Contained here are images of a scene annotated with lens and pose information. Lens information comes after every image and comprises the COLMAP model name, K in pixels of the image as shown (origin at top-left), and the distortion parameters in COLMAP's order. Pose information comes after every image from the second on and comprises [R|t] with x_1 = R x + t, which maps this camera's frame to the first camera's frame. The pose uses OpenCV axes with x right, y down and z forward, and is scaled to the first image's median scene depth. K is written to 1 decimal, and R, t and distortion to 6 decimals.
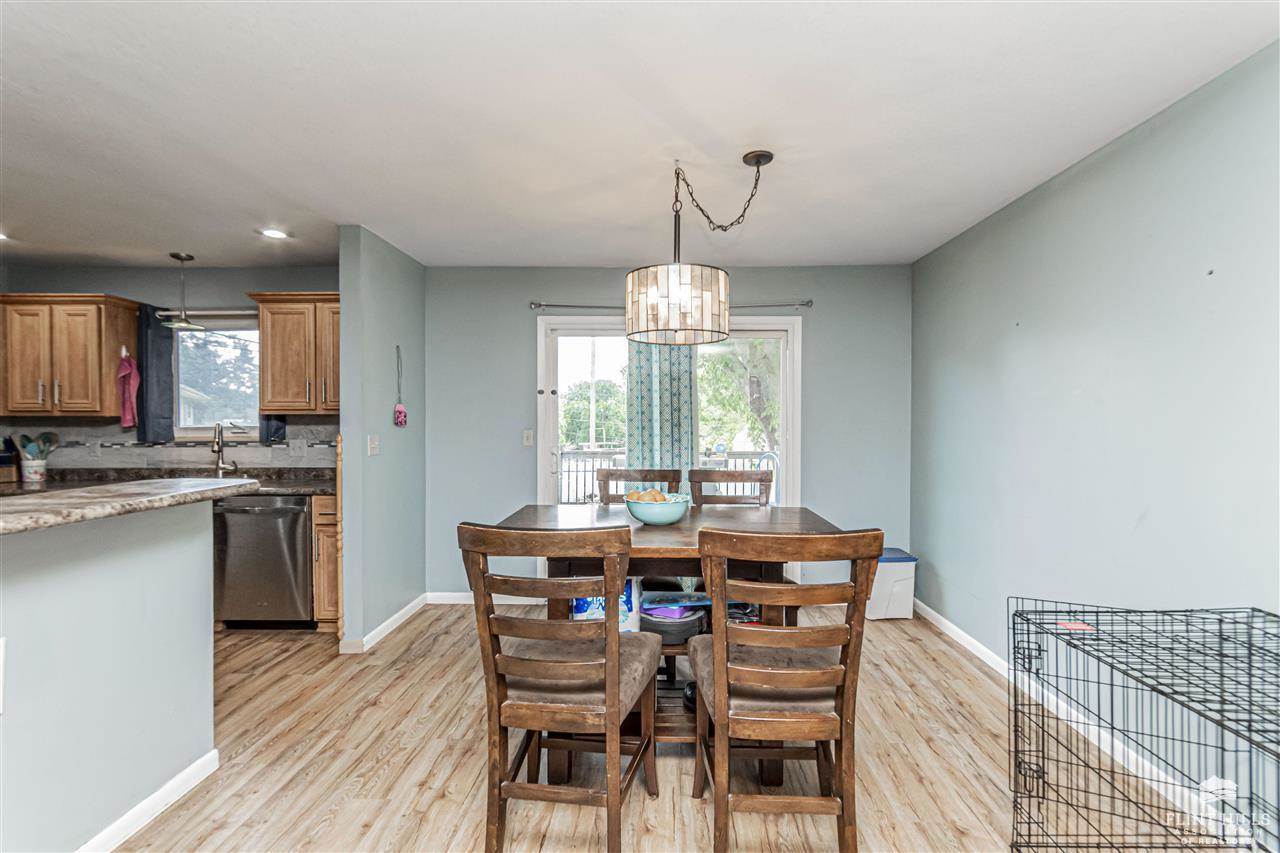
lens RADIAL K [[565.1, 0, 659.6], [0, 565.1, 427.4], [0, 0, 1]] dist [0.002660, 0.000352]
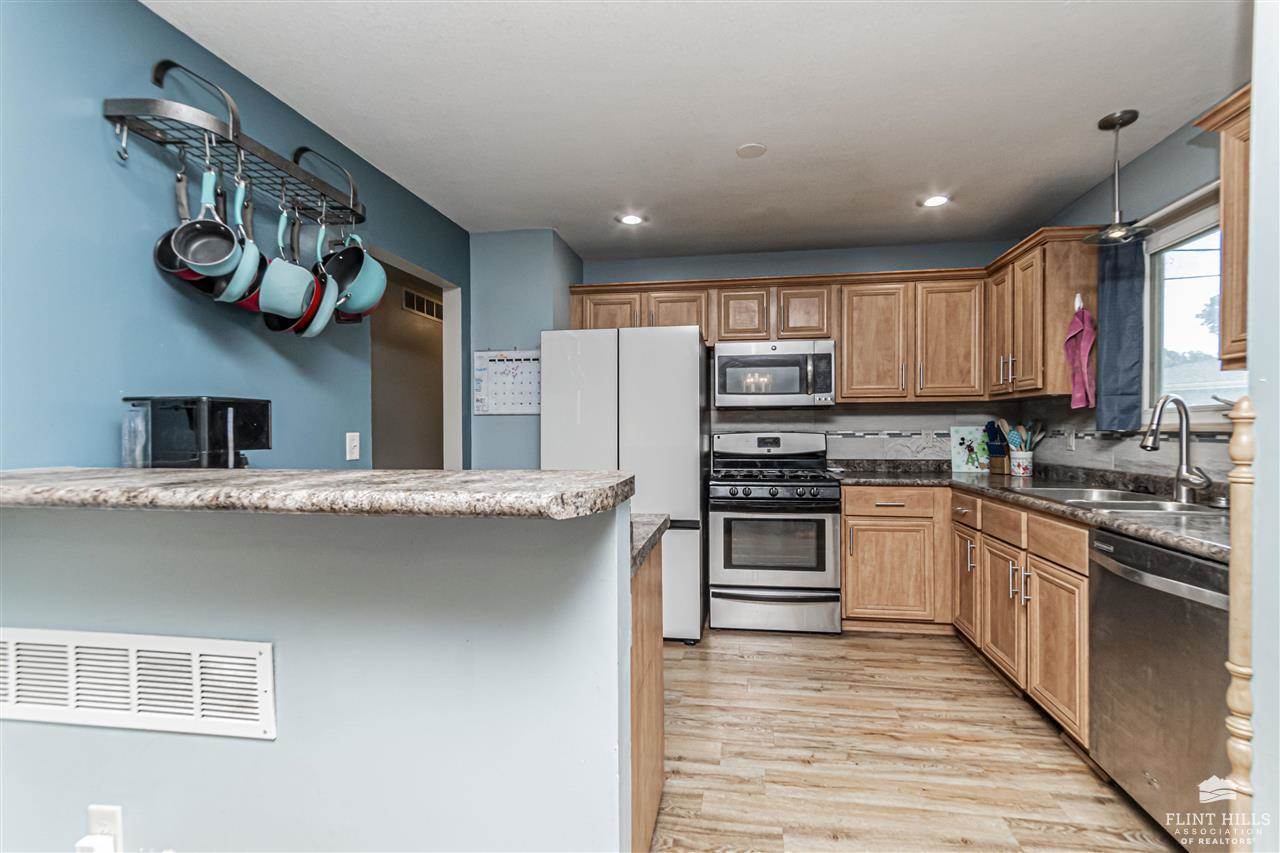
lens RADIAL K [[565.1, 0, 659.6], [0, 565.1, 427.4], [0, 0, 1]] dist [0.002660, 0.000352]
pose [[-0.140338, 0.000004, -0.990104, -0.177696], [-0.009381, 0.999955, 0.001333, 0.026139], [0.990059, 0.009475, -0.140332, 0.595667]]
